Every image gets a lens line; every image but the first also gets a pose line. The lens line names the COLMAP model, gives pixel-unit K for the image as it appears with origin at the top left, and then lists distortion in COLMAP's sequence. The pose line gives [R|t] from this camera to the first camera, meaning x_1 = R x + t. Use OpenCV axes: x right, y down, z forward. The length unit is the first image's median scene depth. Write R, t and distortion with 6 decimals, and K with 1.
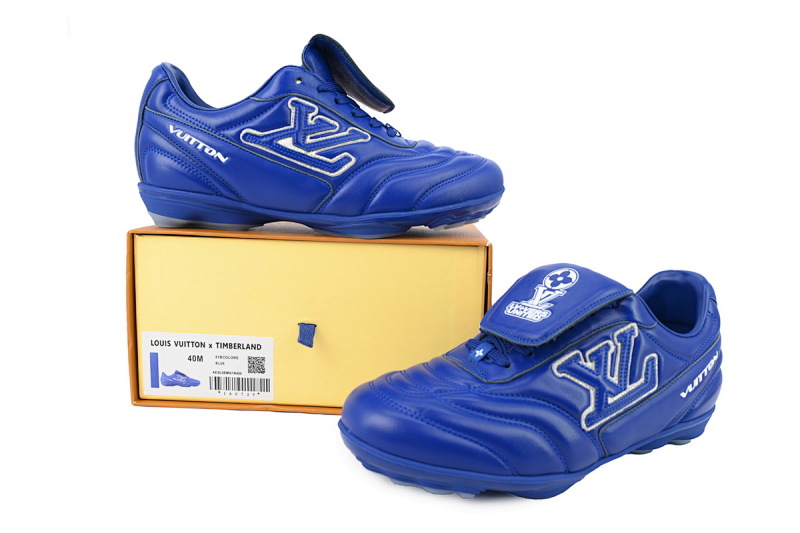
lens RADIAL K [[646.0, 0, 402.0], [0, 646.0, 263.1], [0, 0, 1]] dist [0.002250, -0.002641]
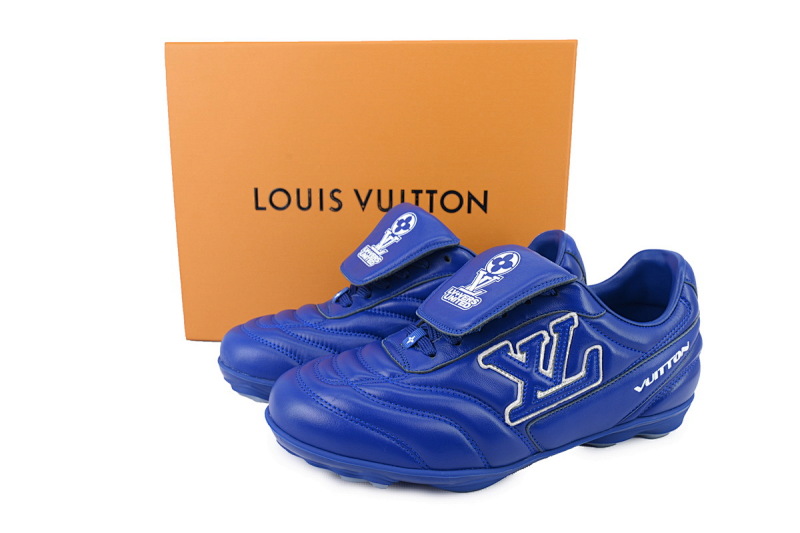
lens RADIAL K [[646.0, 0, 400.3], [0, 646.0, 268.2], [0, 0, 1]] dist [0.002250, -0.002641]
pose [[0.984722, 0.005786, -0.174038, 0.277477], [0.008373, 0.996719, 0.080510, -0.047131], [0.173933, -0.080737, 0.981442, 0.054946]]
